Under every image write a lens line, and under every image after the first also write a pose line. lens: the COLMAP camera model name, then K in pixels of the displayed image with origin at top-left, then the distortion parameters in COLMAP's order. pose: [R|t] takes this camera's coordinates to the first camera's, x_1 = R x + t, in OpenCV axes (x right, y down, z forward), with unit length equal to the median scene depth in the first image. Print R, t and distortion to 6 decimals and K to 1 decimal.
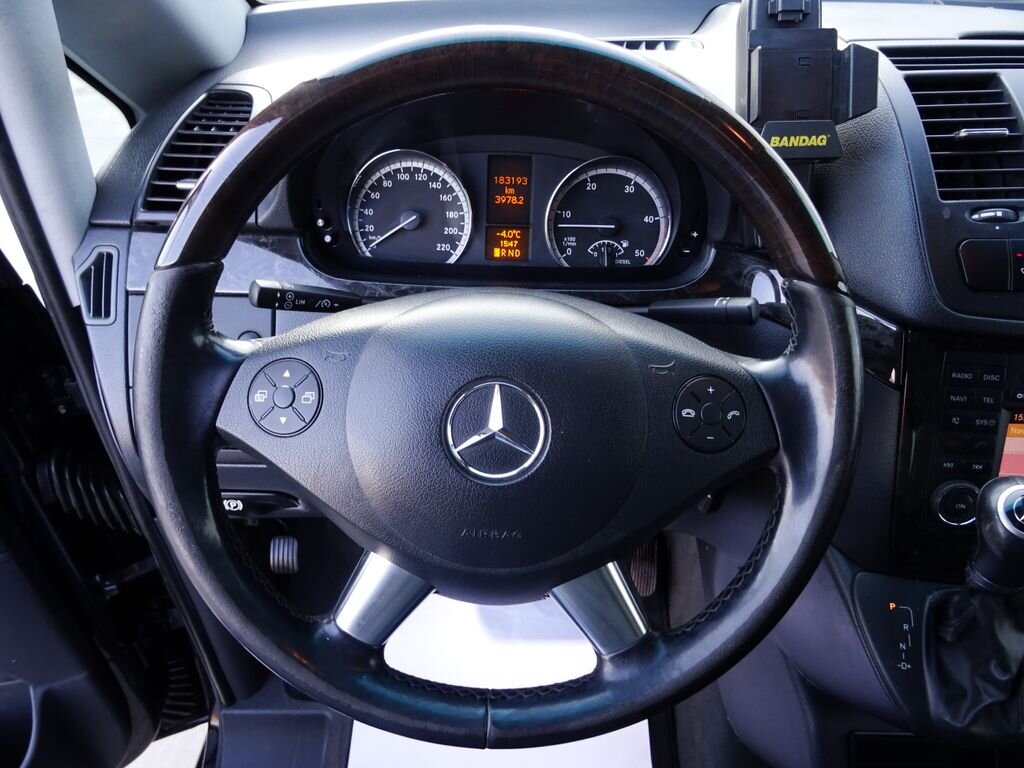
lens RADIAL K [[729.5, 0, 515.2], [0, 729.5, 383.9], [0, 0, 1]] dist [-0.002964, -0.002820]
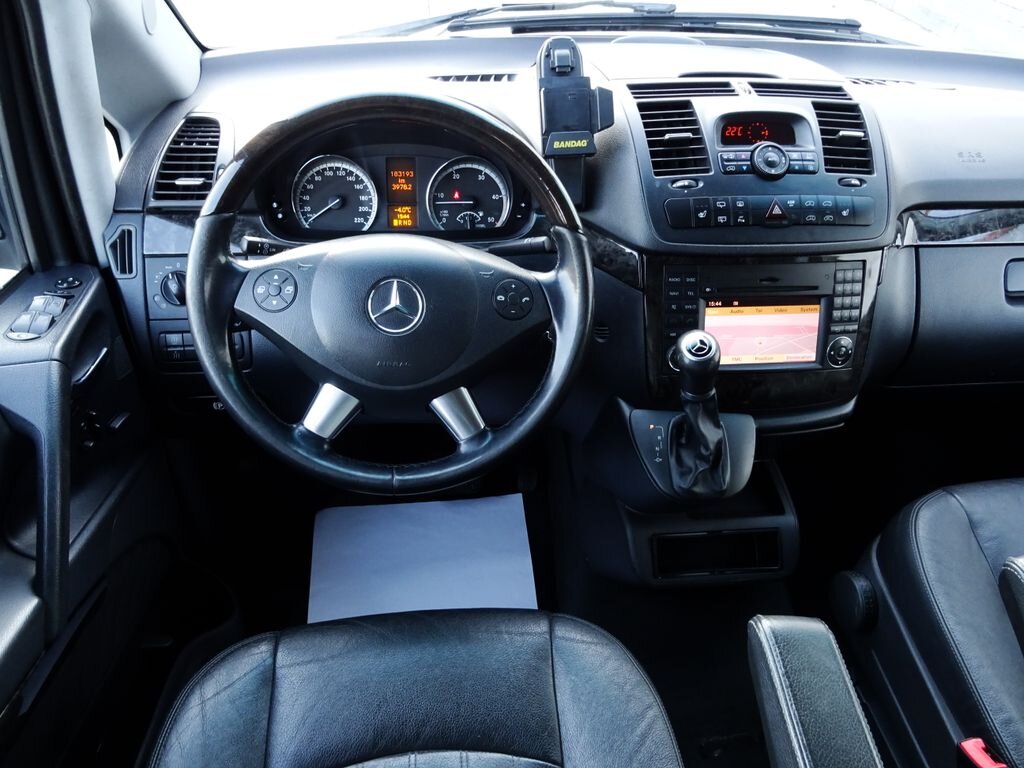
lens RADIAL K [[729.5, 0, 516.0], [0, 729.5, 383.3], [0, 0, 1]] dist [-0.002964, -0.002820]
pose [[0.992540, -0.058087, 0.107195, 0.040873], [0.058593, 0.998281, -0.001572, 0.166981], [-0.106919, 0.007841, 0.994237, -0.512128]]
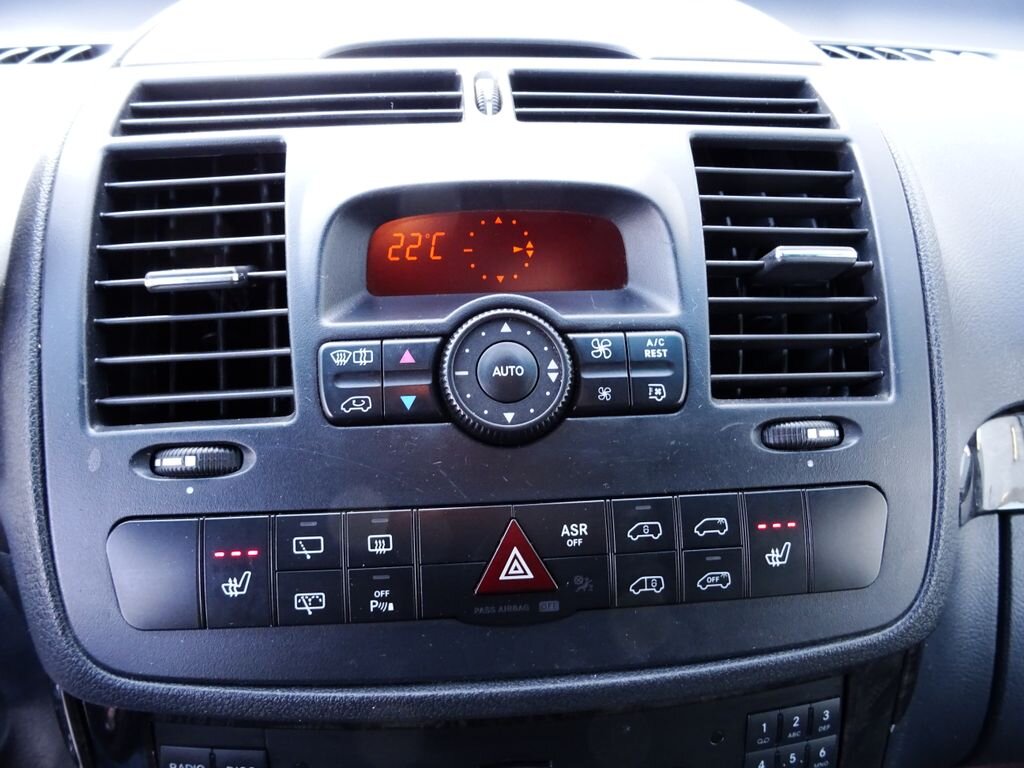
lens RADIAL K [[729.5, 0, 514.5], [0, 729.5, 386.4], [0, 0, 1]] dist [-0.002964, -0.002820]
pose [[0.995707, -0.057786, 0.072301, 0.647472], [0.054438, 0.997389, 0.047456, -0.225278], [-0.074855, -0.043316, 0.996253, 0.394550]]
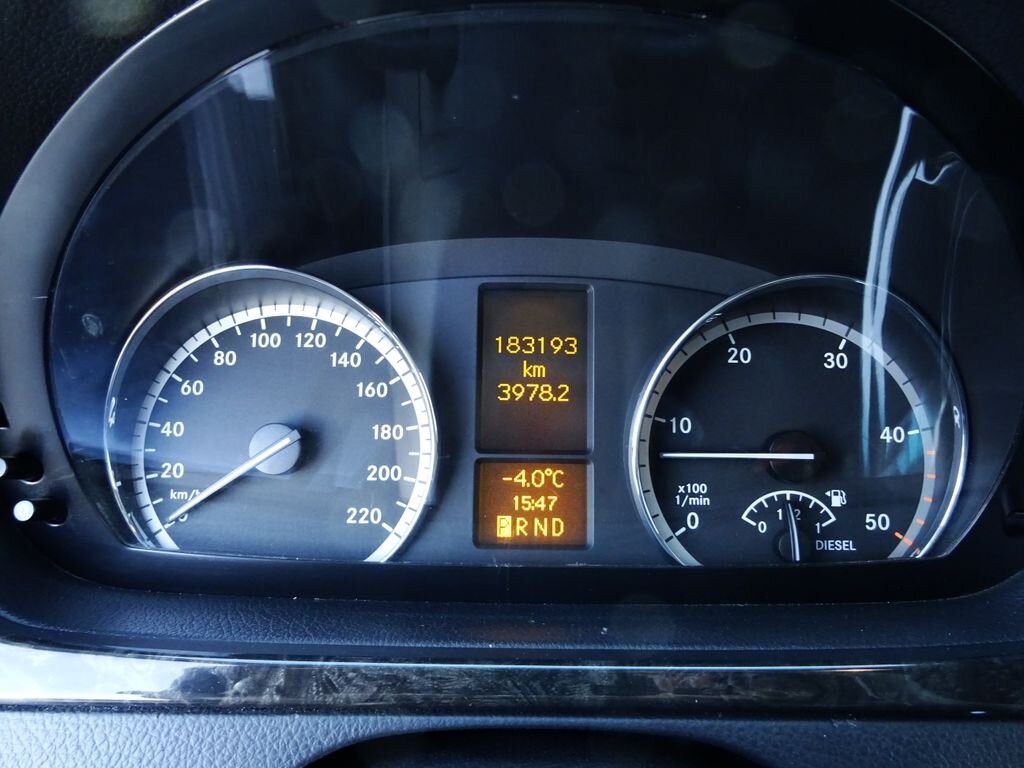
lens RADIAL K [[729.5, 0, 513.0], [0, 729.5, 380.7], [0, 0, 1]] dist [-0.002964, -0.002820]
pose [[0.999827, -0.017534, 0.006265, -0.021727], [0.018545, 0.967869, -0.250770, -0.160534], [-0.001667, 0.250843, 0.968026, 0.619514]]
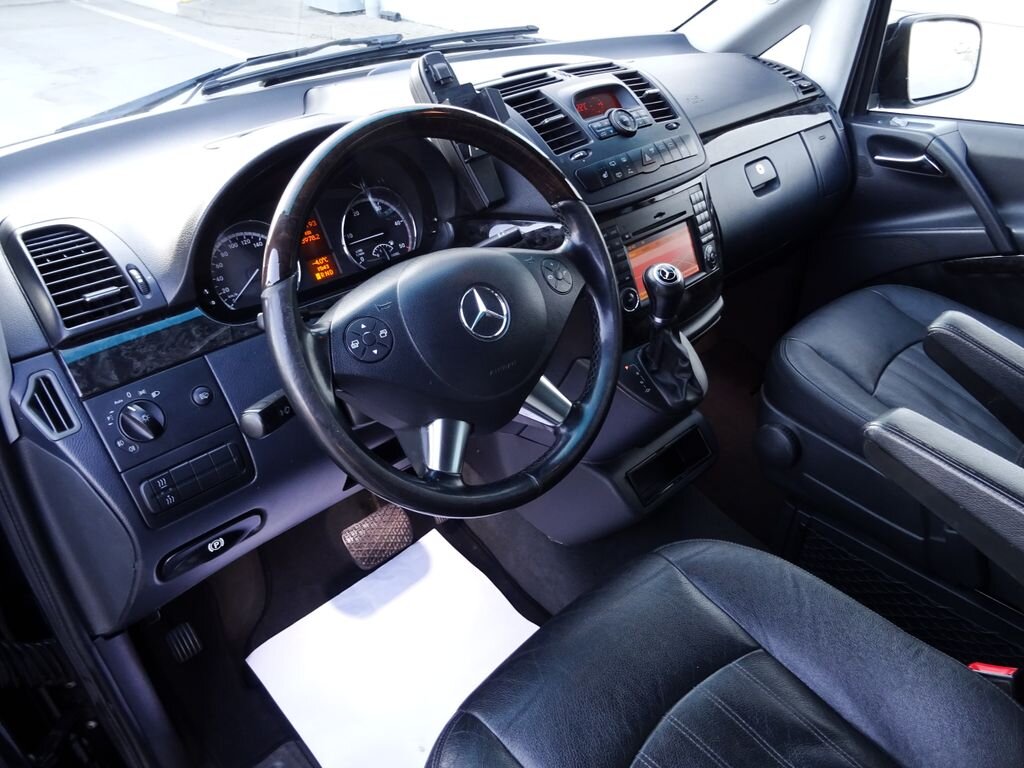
lens RADIAL K [[729.5, 0, 515.4], [0, 729.5, 384.6], [0, 0, 1]] dist [-0.002964, -0.002820]
pose [[0.711860, -0.406147, 0.572975, -0.645047], [0.456462, 0.887577, 0.062044, 0.088367], [-0.533758, 0.217375, 0.817221, -0.289143]]
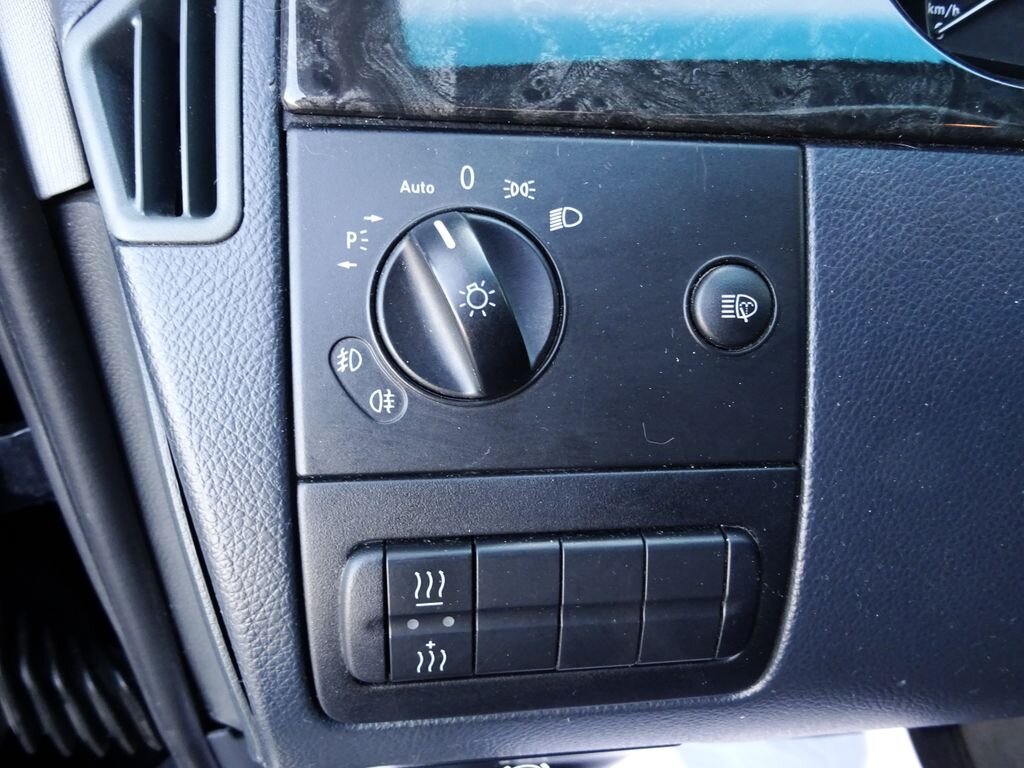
lens RADIAL K [[729.5, 0, 507.5], [0, 729.5, 386.4], [0, 0, 1]] dist [-0.002964, -0.002820]
pose [[0.992381, -0.032190, 0.118929, -0.453529], [0.031818, 0.999481, 0.005031, -0.026267], [-0.119029, -0.001209, 0.992890, 0.681823]]
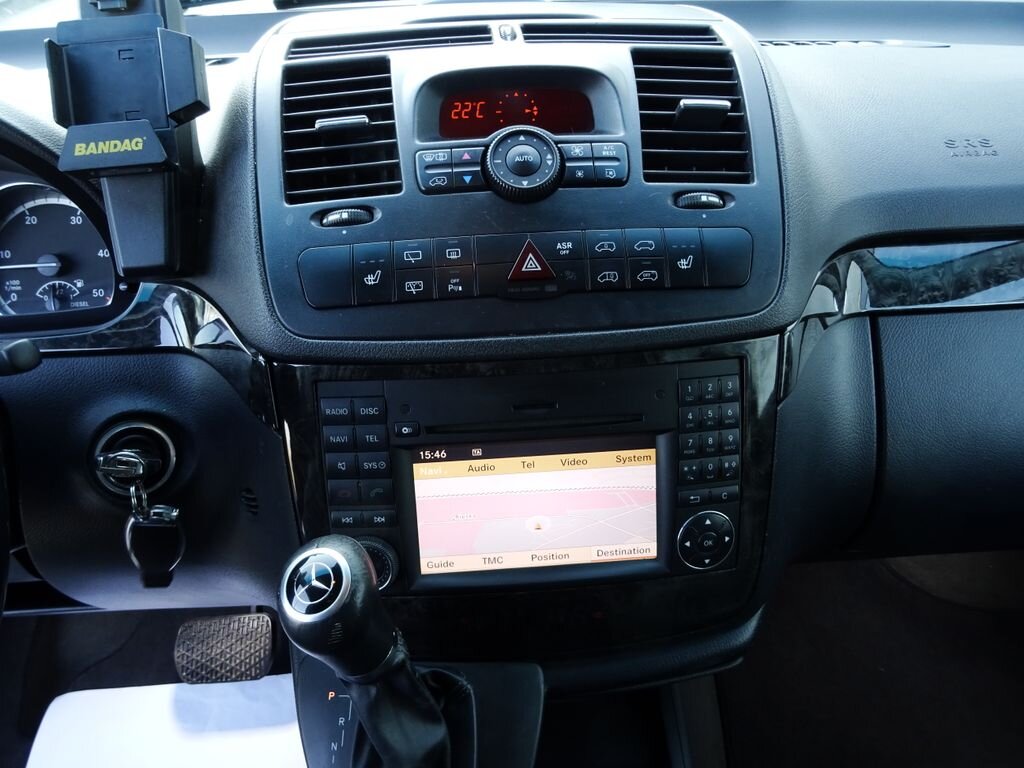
lens RADIAL K [[729.5, 0, 515.2], [0, 729.5, 385.2], [0, 0, 1]] dist [-0.002964, -0.002820]
pose [[0.995655, -0.078492, 0.050105, 0.615867], [0.081280, 0.995103, -0.056254, 0.017445], [-0.045444, 0.060082, 0.997158, 0.129955]]
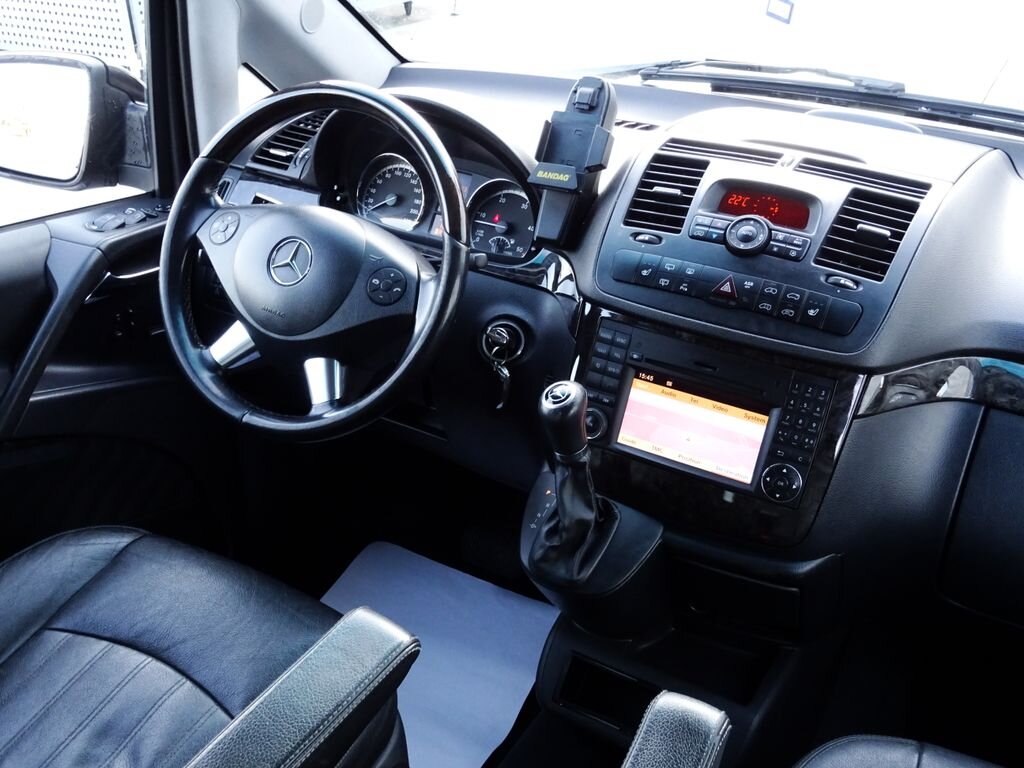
lens RADIAL K [[1018.9, 0, 520.5], [0, 1018.9, 384.2], [0, 0, 1]] dist [0.019290, 0.000000]
pose [[0.879123, 0.246893, -0.407660, 1.071332], [-0.318142, 0.940890, -0.116242, 0.308026], [0.354864, 0.231885, 0.905705, -0.770094]]
